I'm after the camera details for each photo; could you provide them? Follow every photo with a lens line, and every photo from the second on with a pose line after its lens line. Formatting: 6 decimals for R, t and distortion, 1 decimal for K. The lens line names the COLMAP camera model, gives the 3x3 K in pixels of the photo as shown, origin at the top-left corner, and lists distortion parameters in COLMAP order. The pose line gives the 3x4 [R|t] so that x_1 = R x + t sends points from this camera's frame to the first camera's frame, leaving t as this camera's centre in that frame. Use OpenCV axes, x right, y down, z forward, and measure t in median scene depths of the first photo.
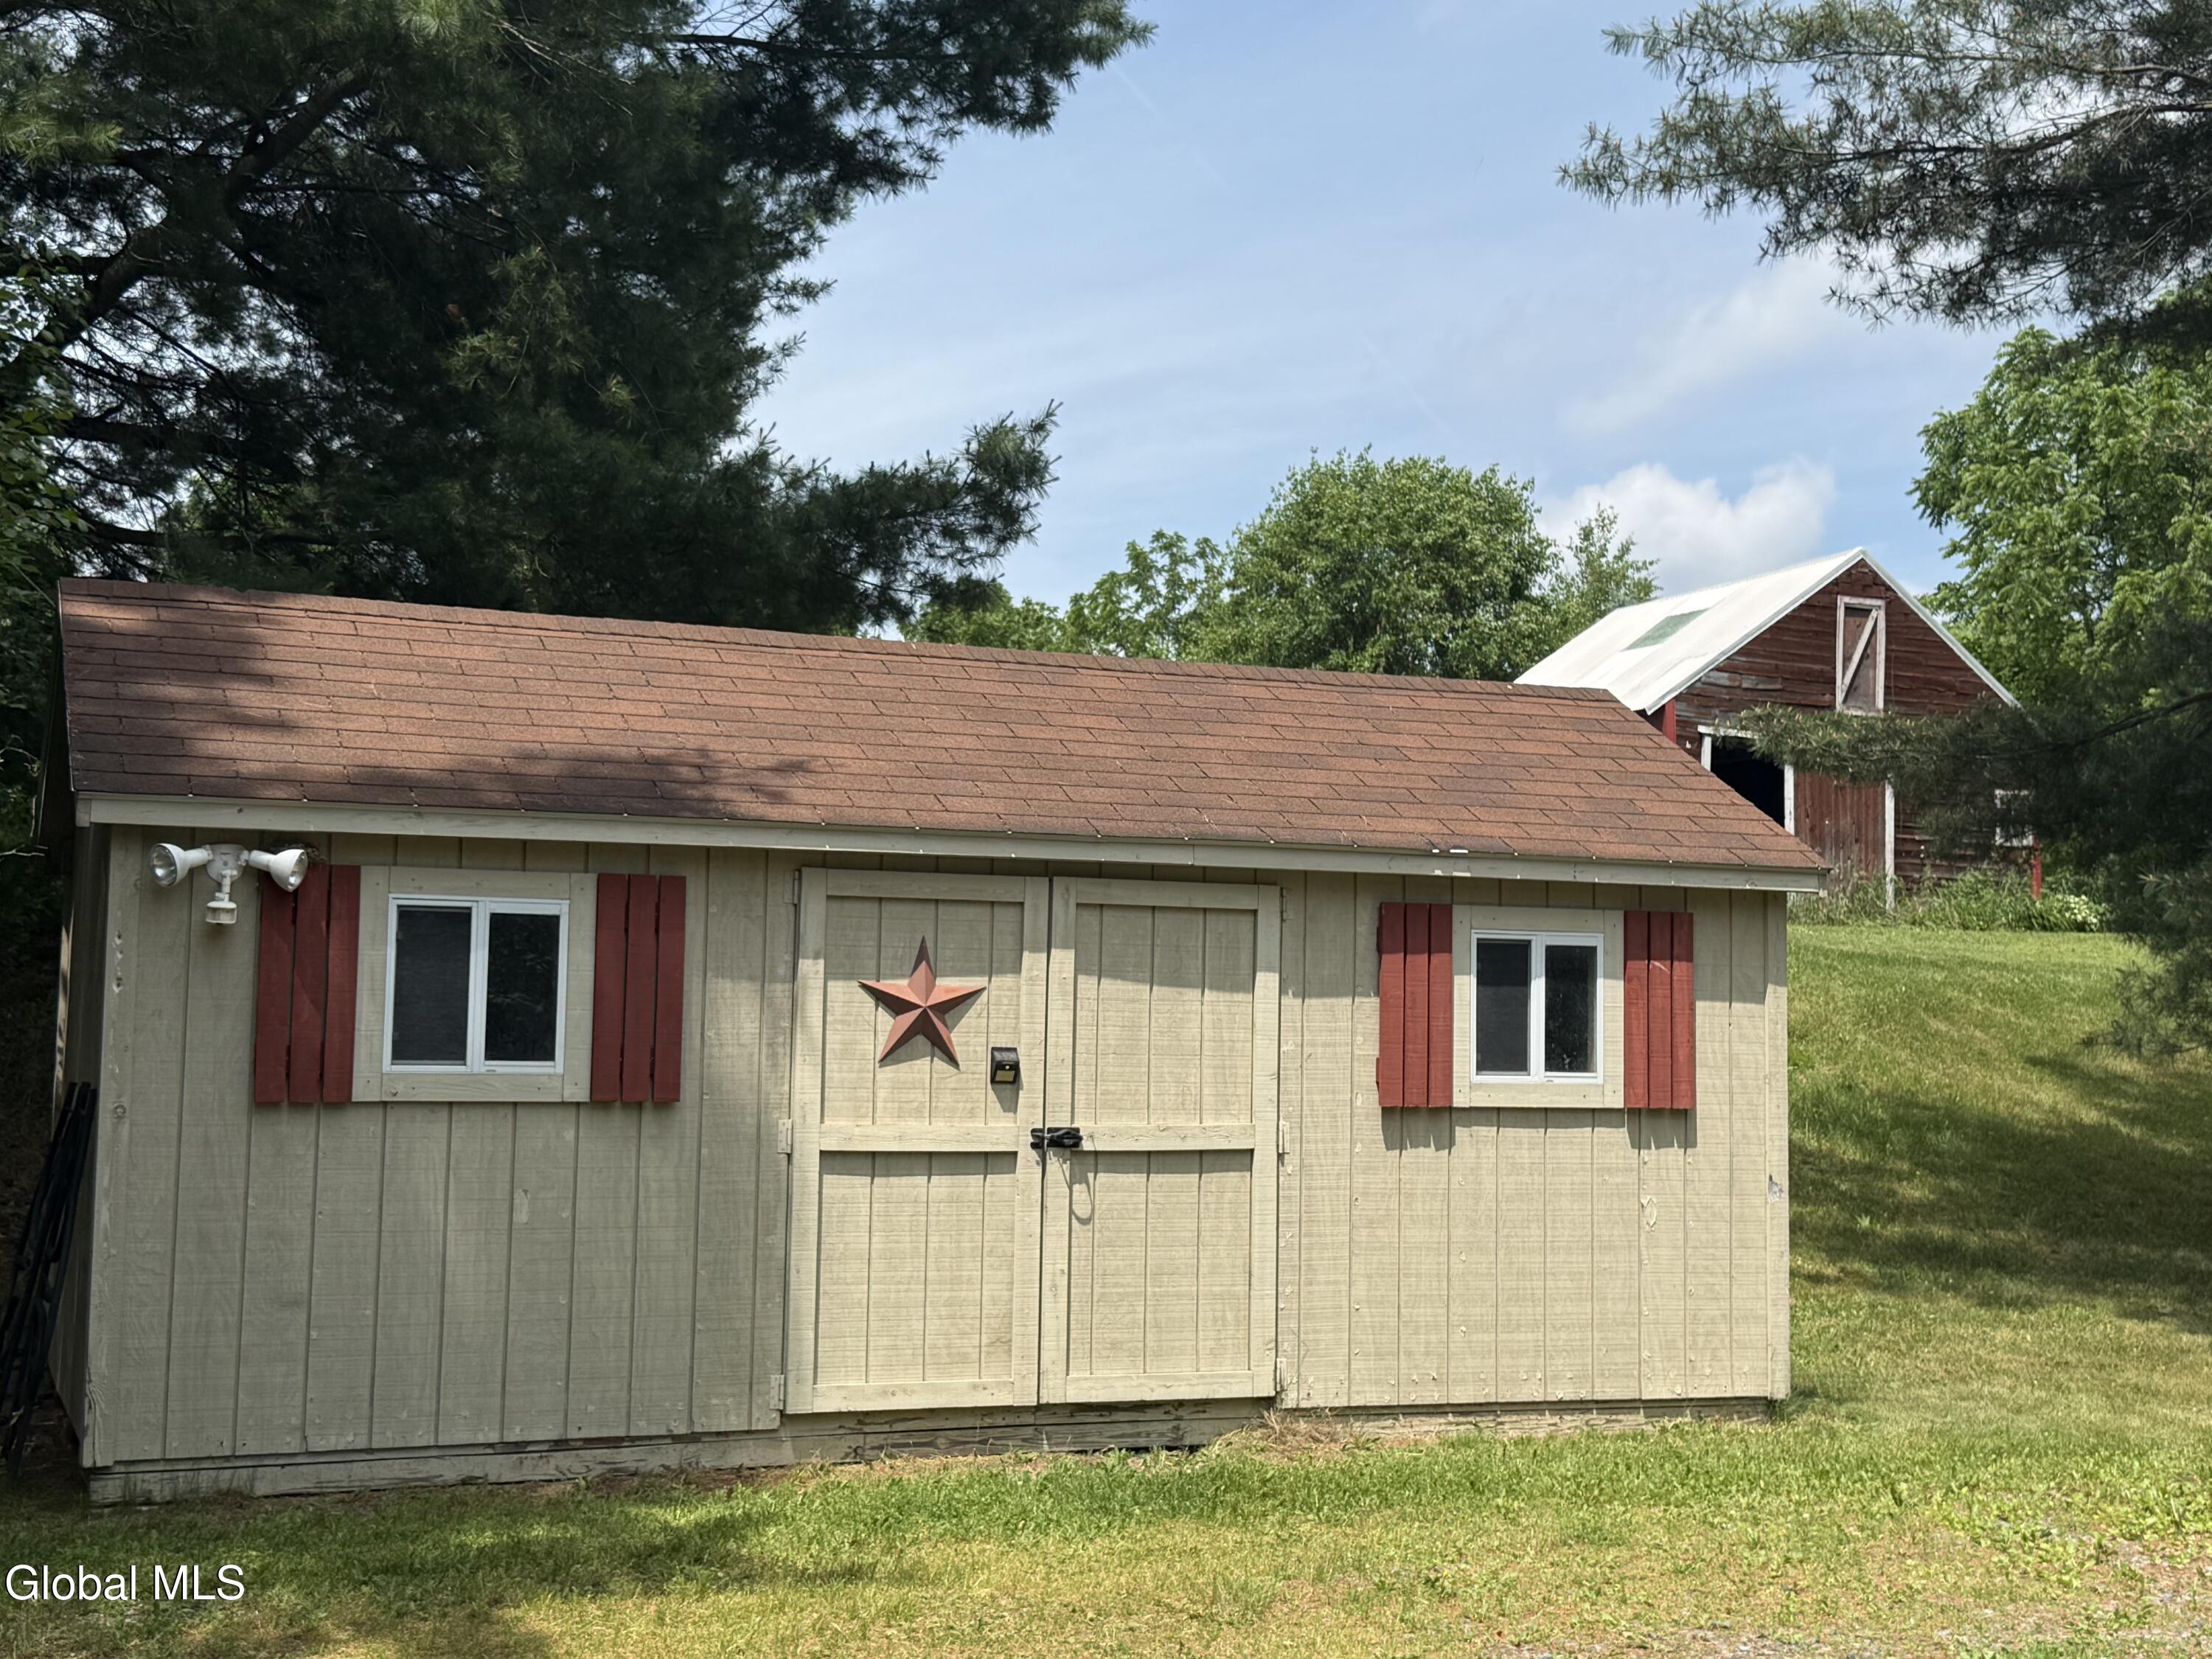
lens RADIAL K [[2899.2, 0, 1105.8], [0, 2899.2, 830.2], [0, 0, 1]] dist [0.015574, 0.000000]
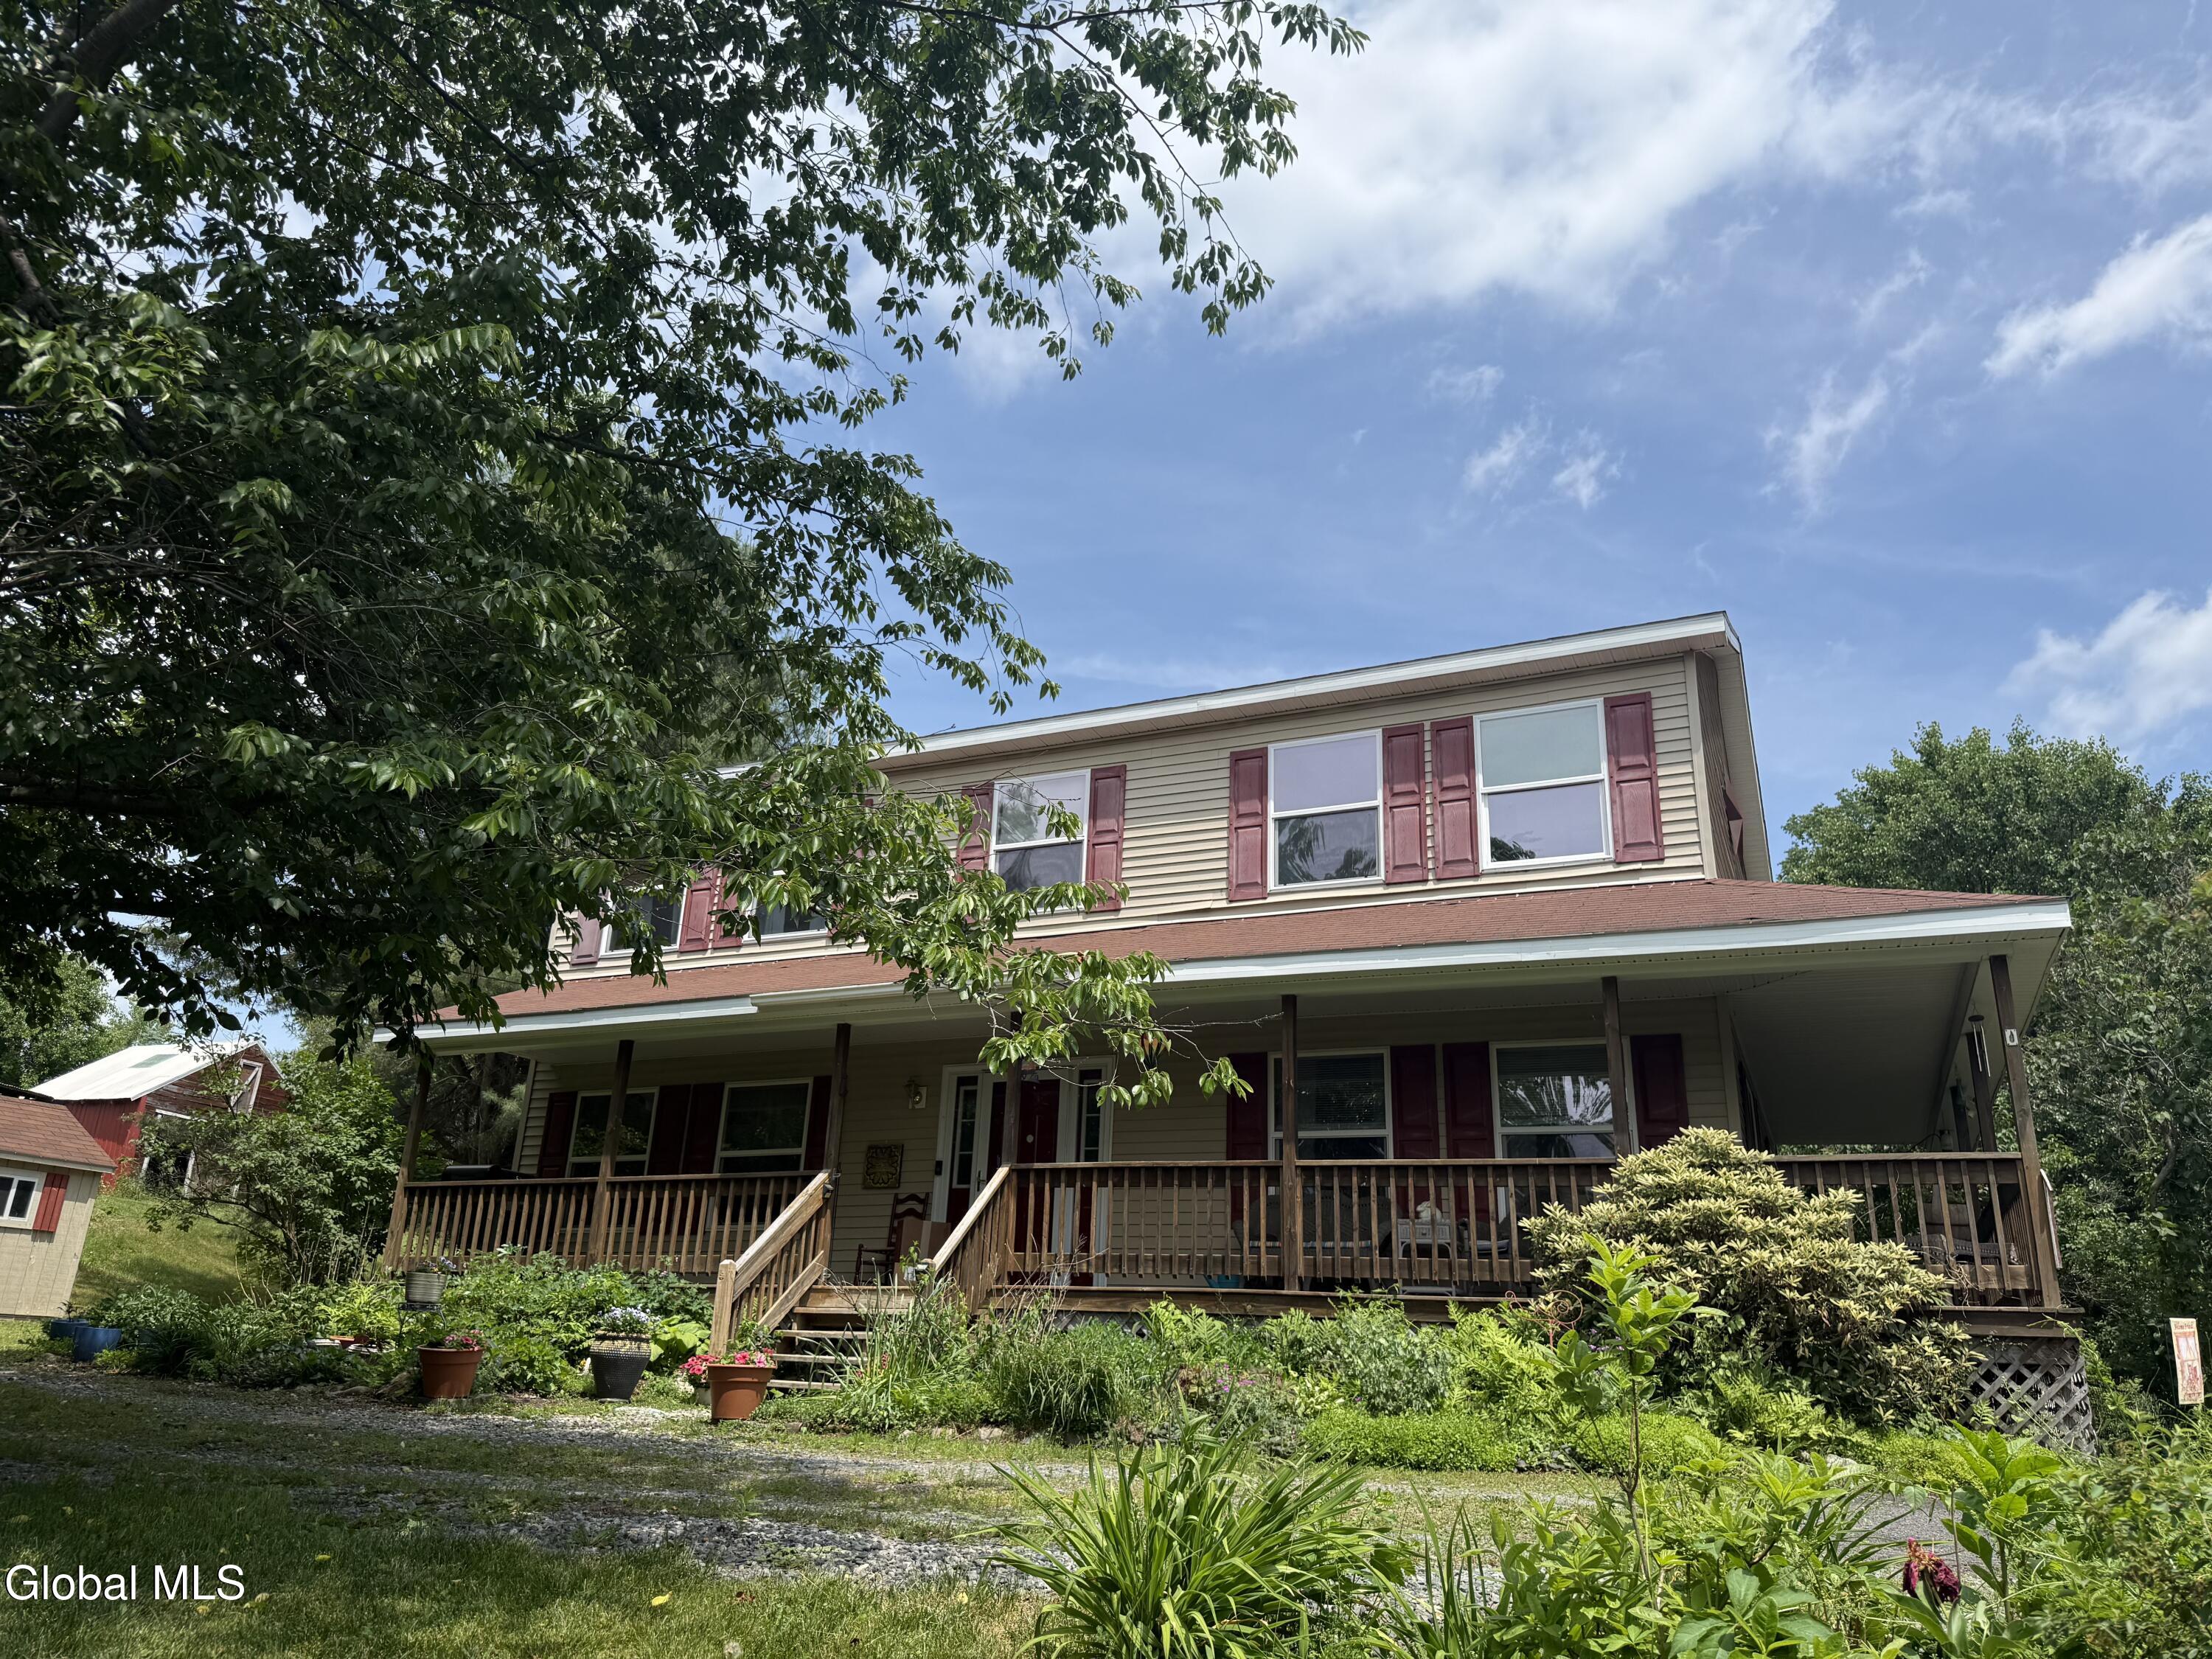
lens RADIAL K [[1574.4, 0, 1102.1], [0, 1574.4, 824.3], [0, 0, 1]] dist [-0.007532, -0.003305]
pose [[0.750643, 0.241366, 0.615042, -0.134473], [-0.094048, 0.960439, -0.262130, -0.000358], [-0.653980, 0.138923, 0.743647, -1.325995]]
